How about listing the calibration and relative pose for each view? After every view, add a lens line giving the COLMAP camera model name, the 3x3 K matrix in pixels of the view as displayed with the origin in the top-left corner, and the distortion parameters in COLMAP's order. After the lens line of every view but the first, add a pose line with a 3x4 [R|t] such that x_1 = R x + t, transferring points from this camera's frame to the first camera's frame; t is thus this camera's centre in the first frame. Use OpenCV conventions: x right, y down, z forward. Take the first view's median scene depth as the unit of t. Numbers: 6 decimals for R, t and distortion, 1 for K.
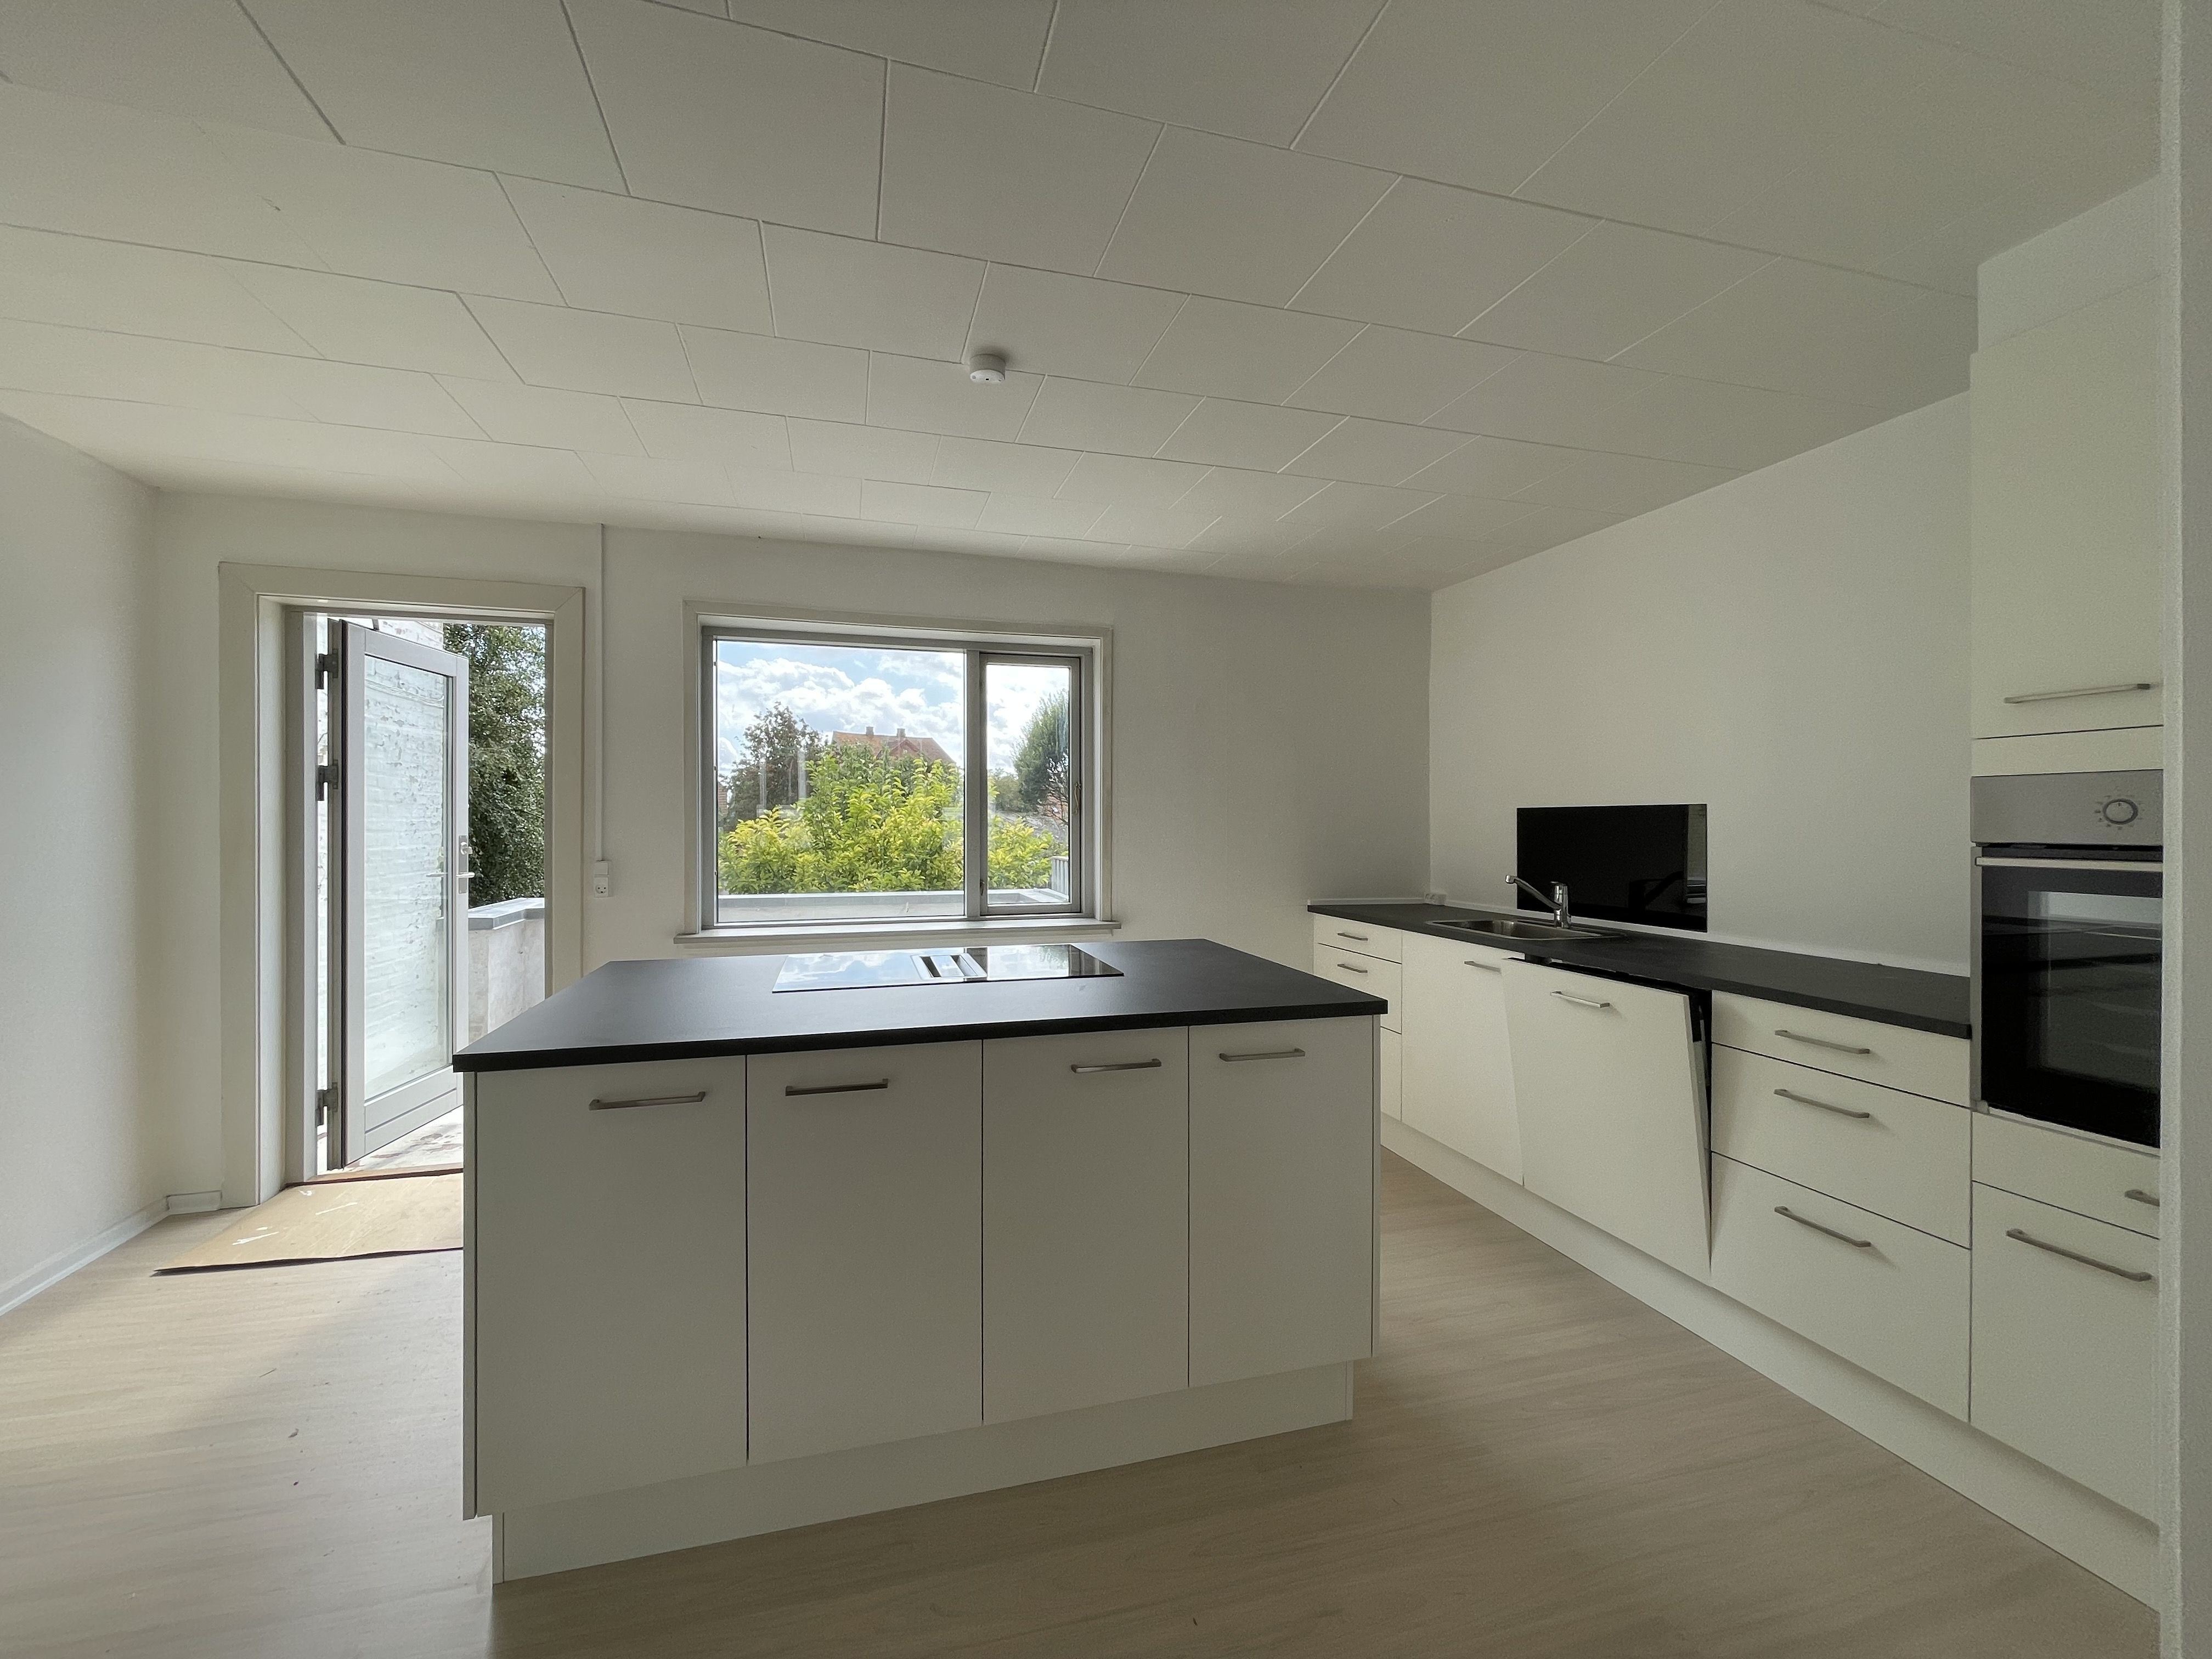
lens RADIAL K [[905.9, 0, 1120.2], [0, 905.9, 824.4], [0, 0, 1]] dist [-0.000085, 0.000060]
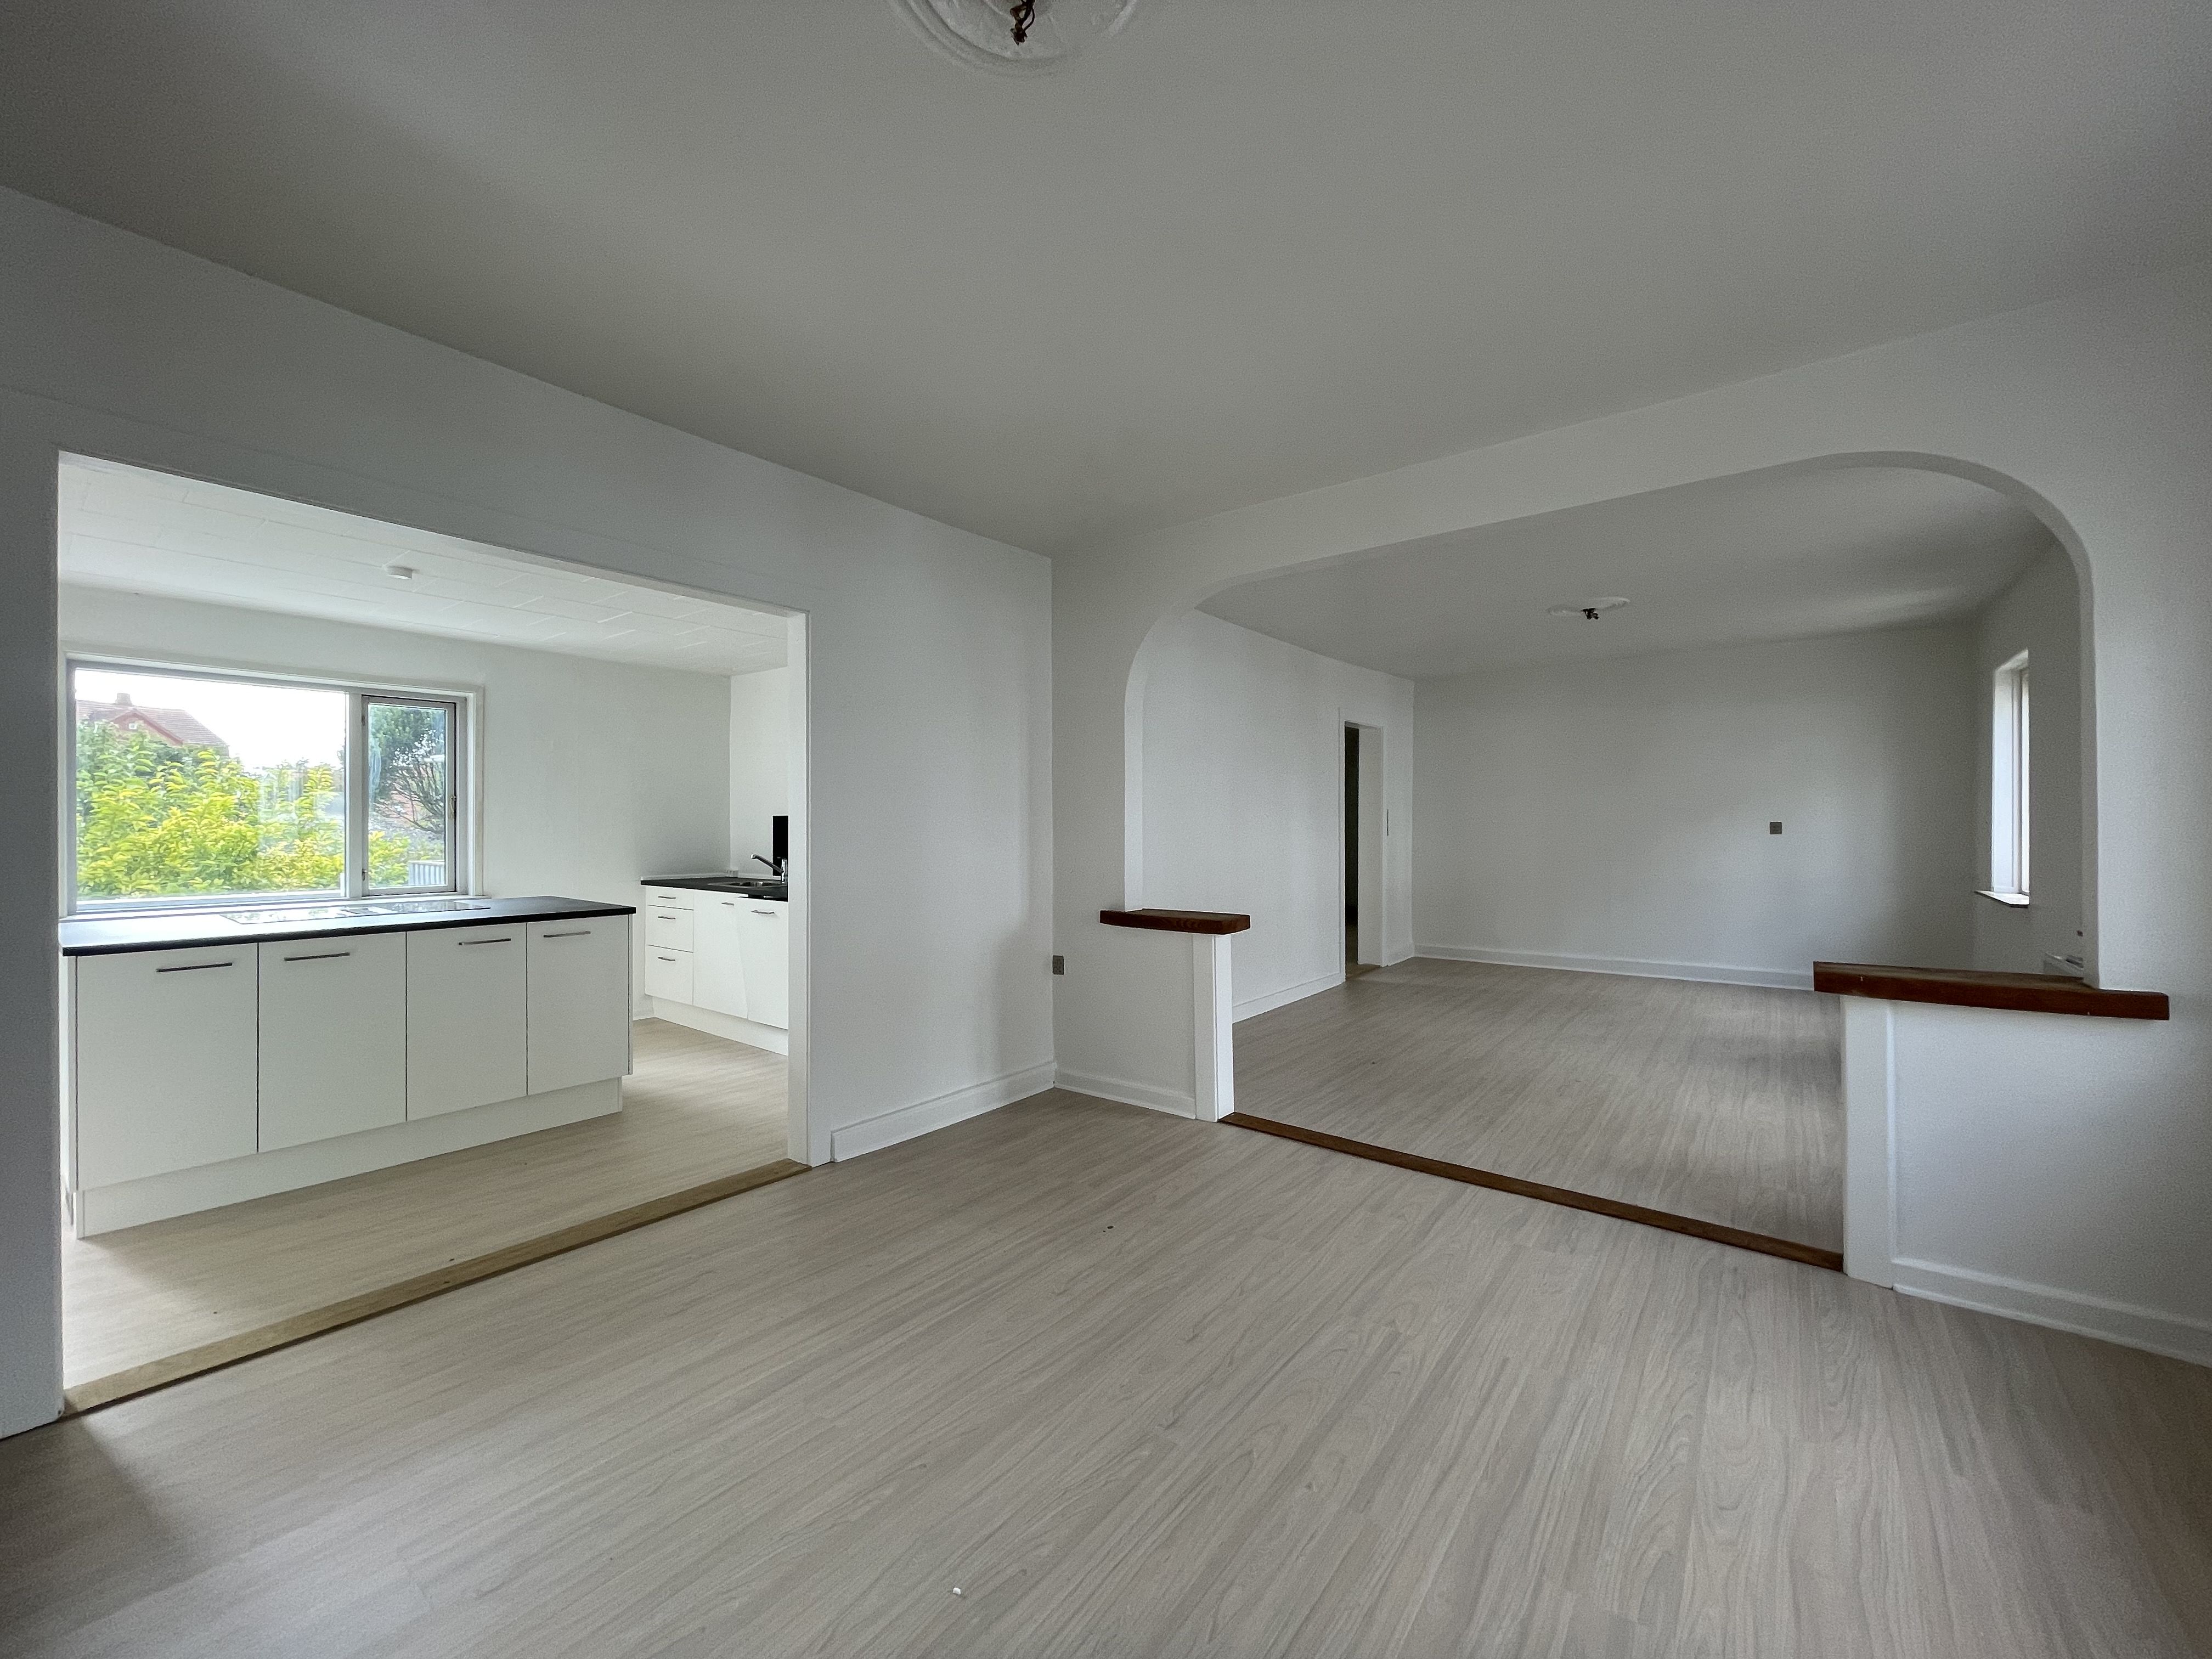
lens RADIAL K [[902.3, 0, 1099.4], [0, 902.3, 826.1], [0, 0, 1]] dist [-0.004550, -0.000333]
pose [[0.831304, -0.001119, 0.555817, 0.008297], [0.001752, 0.999998, -0.000607, 0.002063], [-0.555815, 0.001478, 0.831304, -0.639802]]
